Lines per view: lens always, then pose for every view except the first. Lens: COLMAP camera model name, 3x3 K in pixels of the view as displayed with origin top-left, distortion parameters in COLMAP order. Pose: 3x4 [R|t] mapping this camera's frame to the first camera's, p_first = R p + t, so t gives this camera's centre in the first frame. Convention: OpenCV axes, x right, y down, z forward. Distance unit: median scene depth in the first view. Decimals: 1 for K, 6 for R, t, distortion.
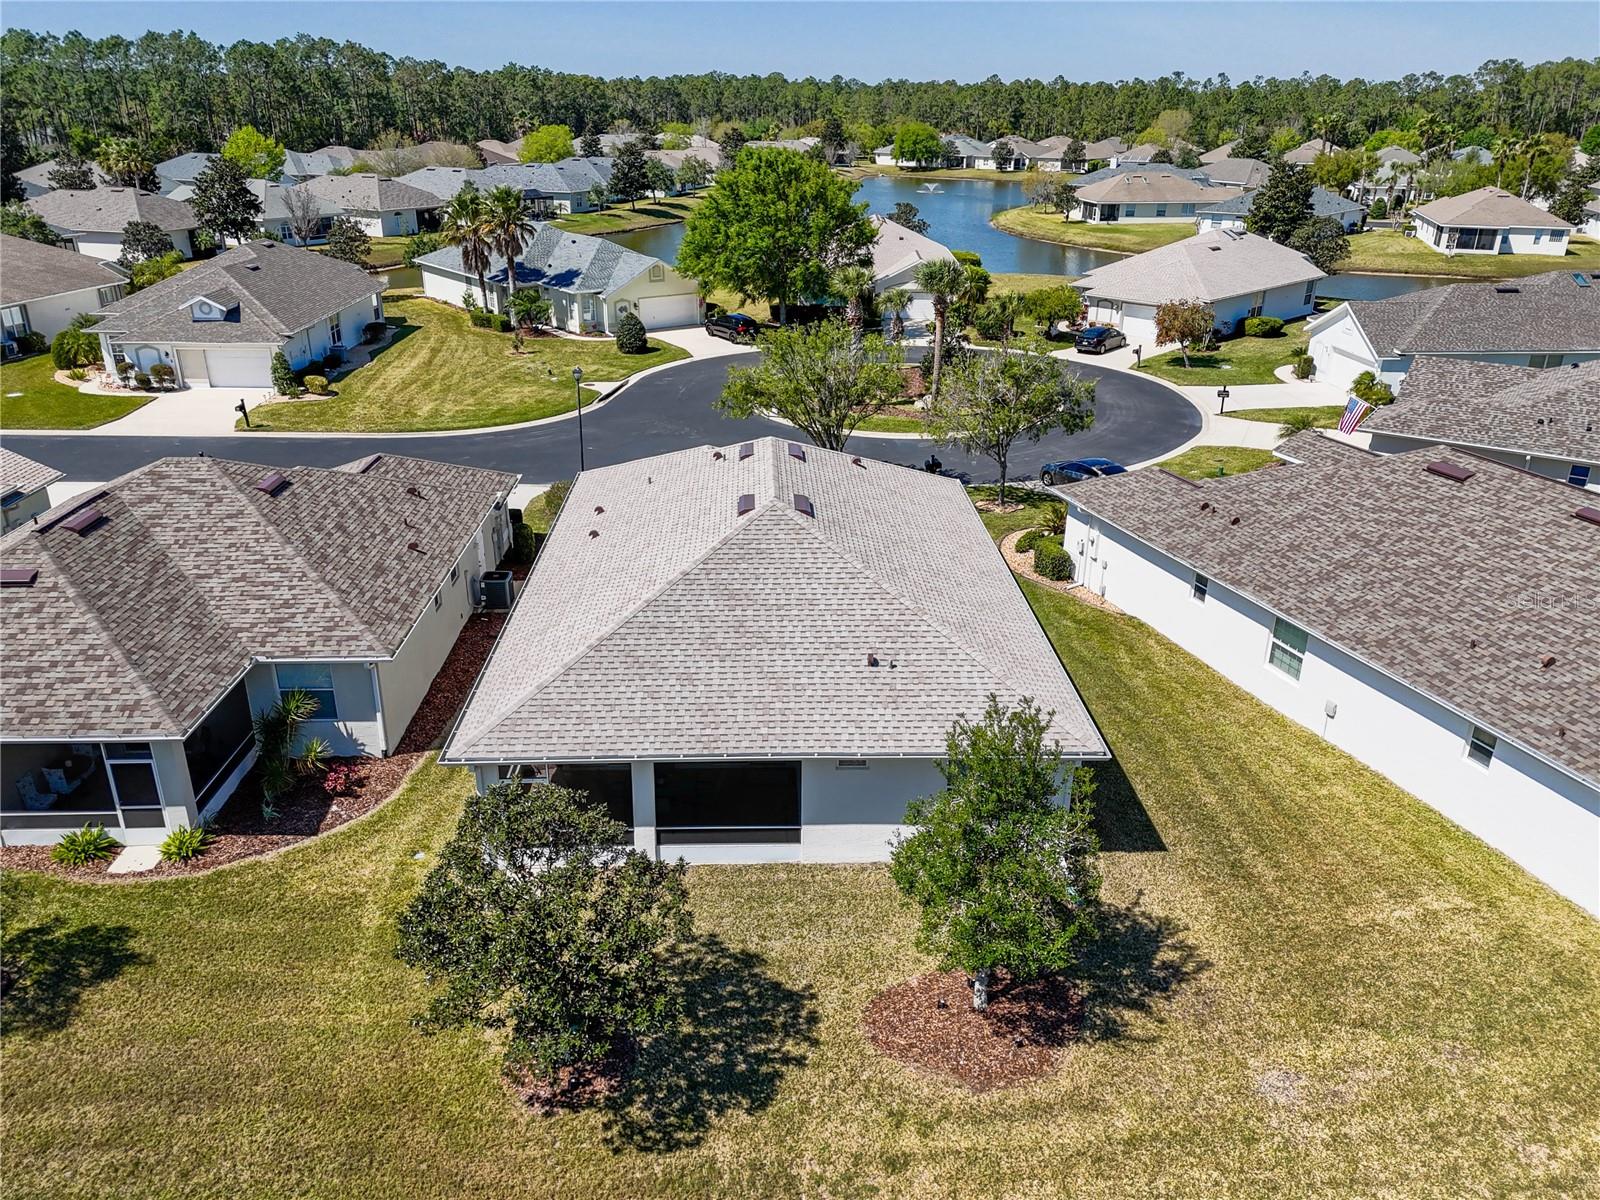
lens RADIAL K [[1175.2, 0, 800.7], [0, 1175.2, 602.2], [0, 0, 1]] dist [0.084279, -0.084356]
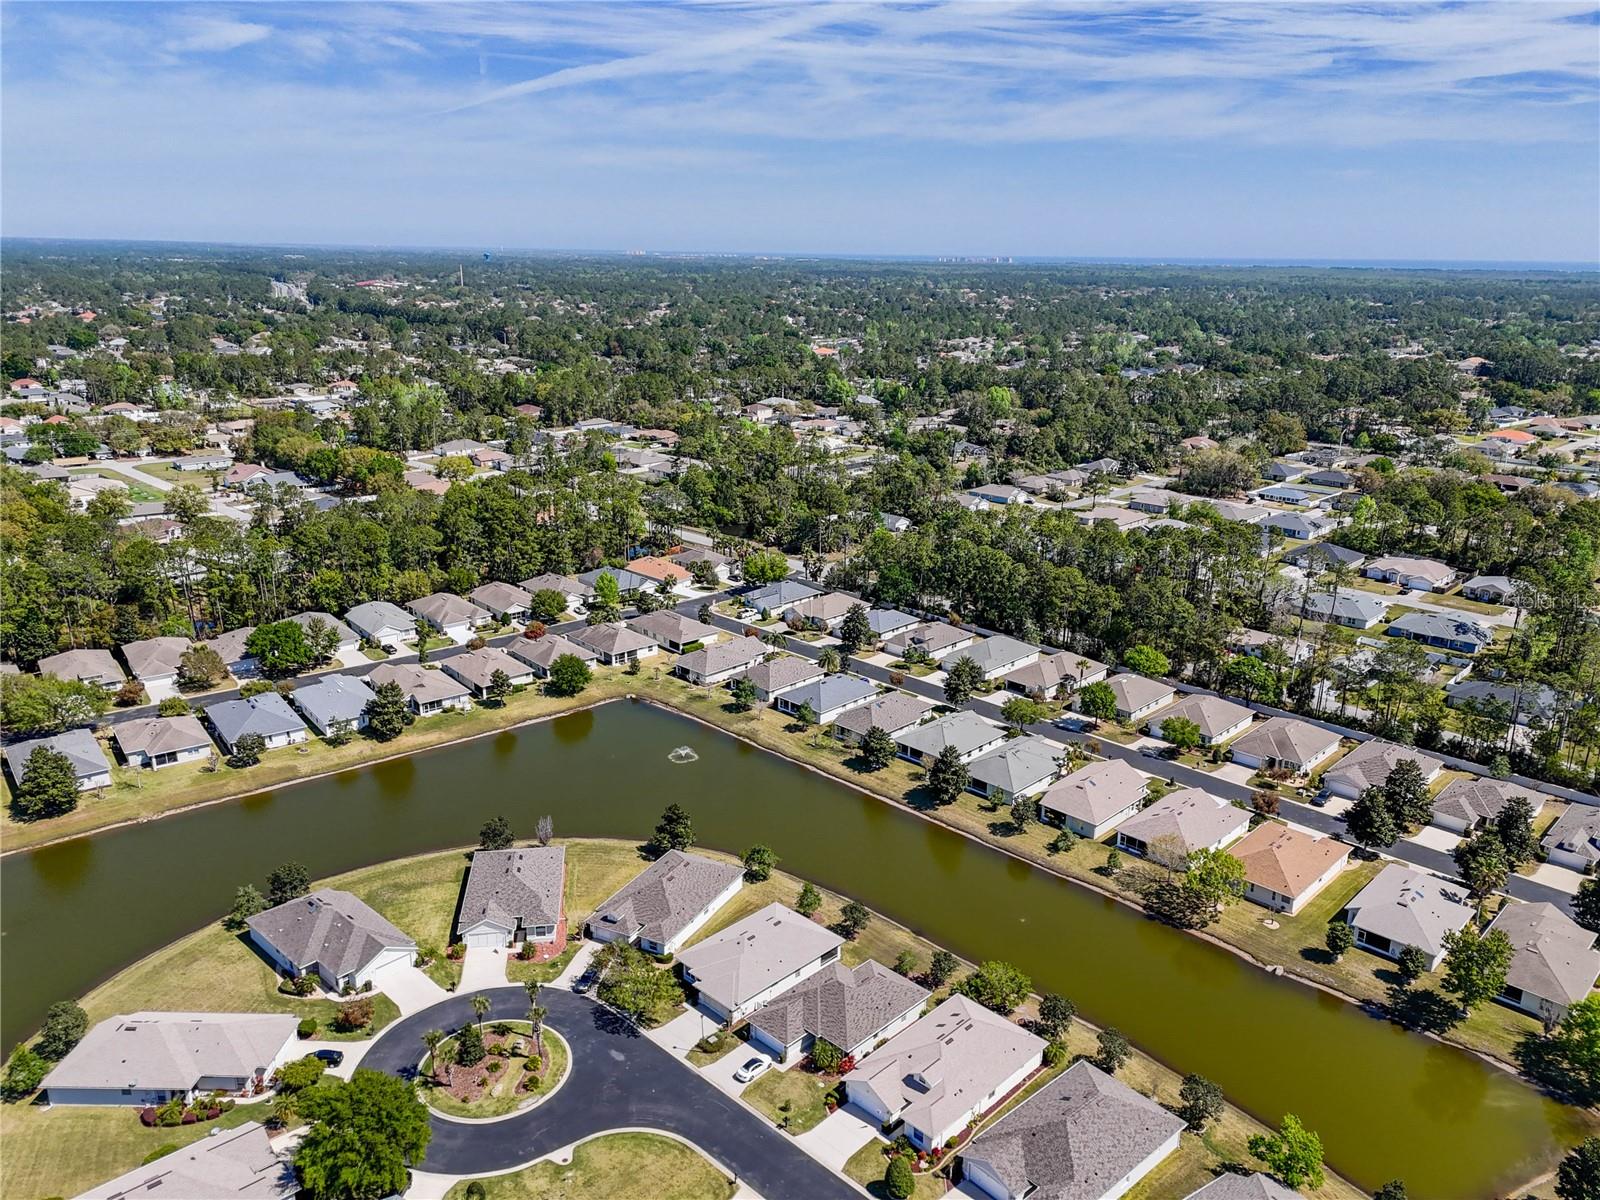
lens RADIAL K [[1175.0, 0, 795.0], [0, 1175.0, 596.0], [0, 0, 1]] dist [0.087231, -0.092364]
pose [[-0.687329, -0.223563, 0.691085, -3.207164], [0.264648, 0.808970, 0.524908, -3.760438], [-0.676418, 0.543678, -0.496863, 2.567001]]
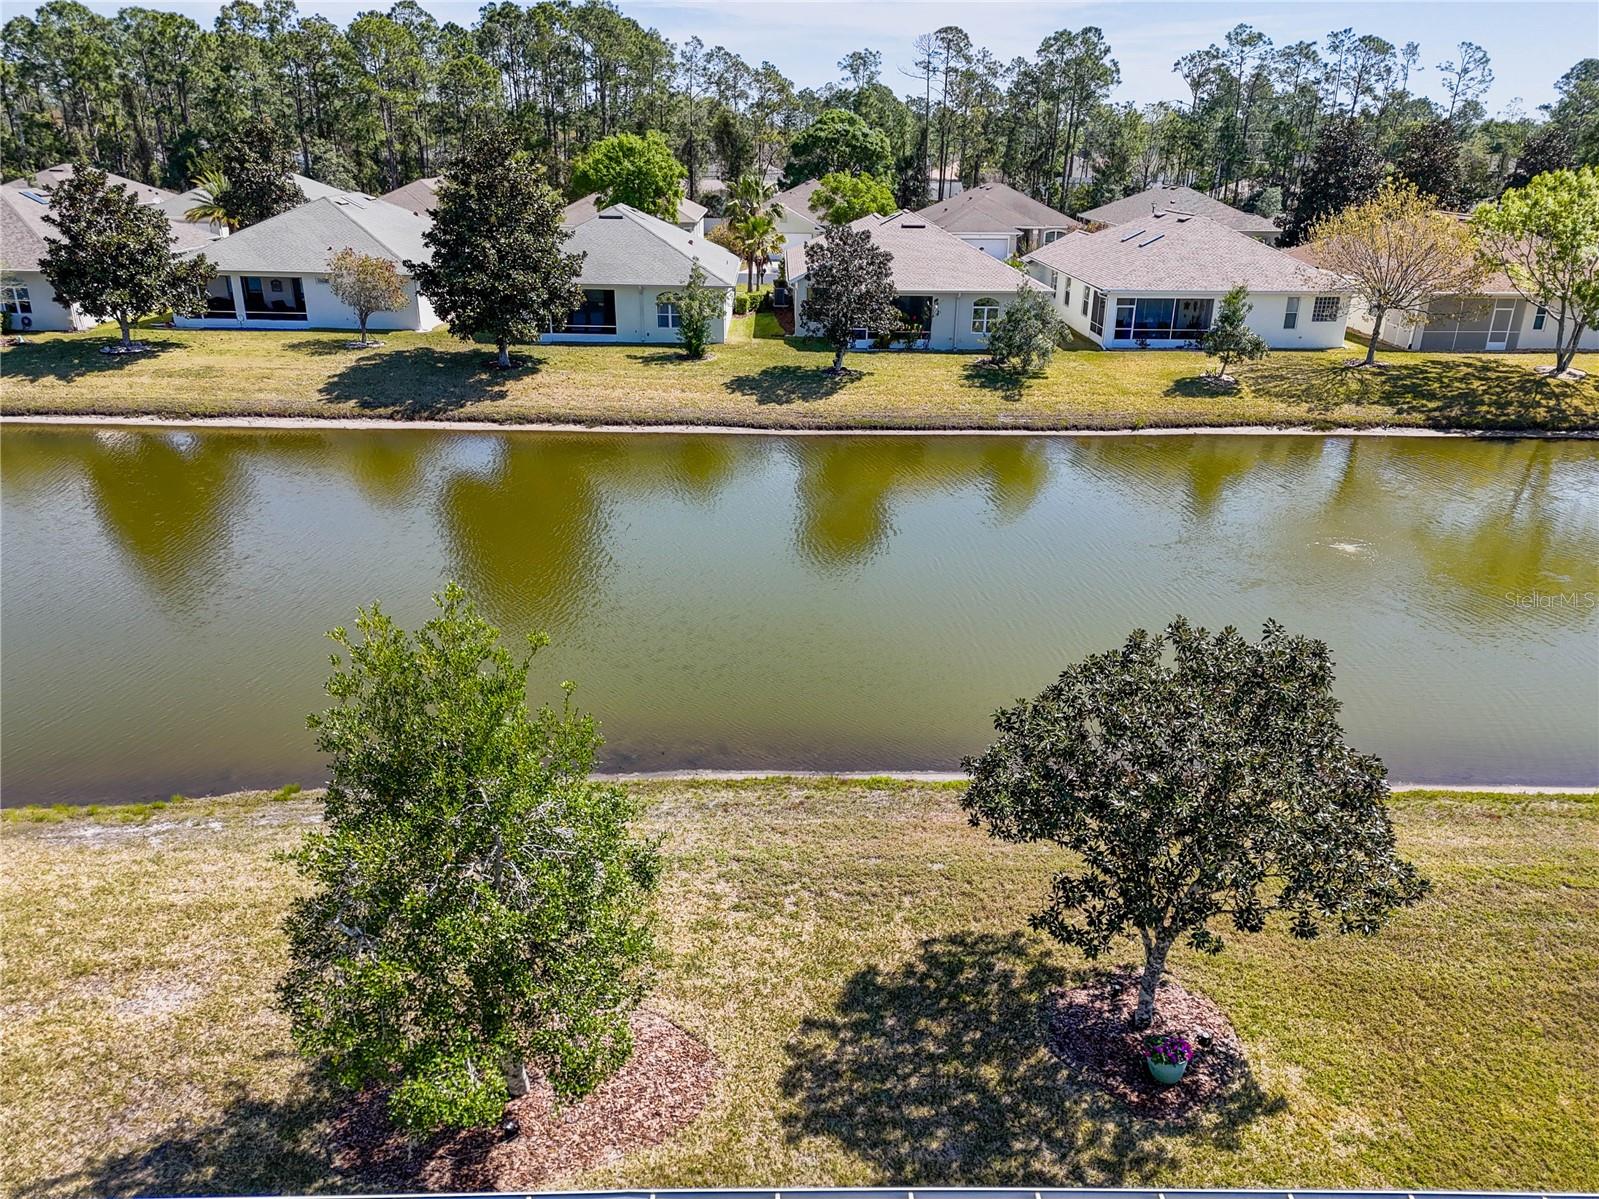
lens RADIAL K [[1174.4, 0, 800.2], [0, 1174.4, 601.7], [0, 0, 1]] dist [0.084279, -0.084356]
pose [[-0.999540, -0.029240, 0.008001, 0.006099], [-0.015446, 0.718329, 0.695532, -0.176852], [-0.026085, 0.695089, -0.718451, 0.833154]]
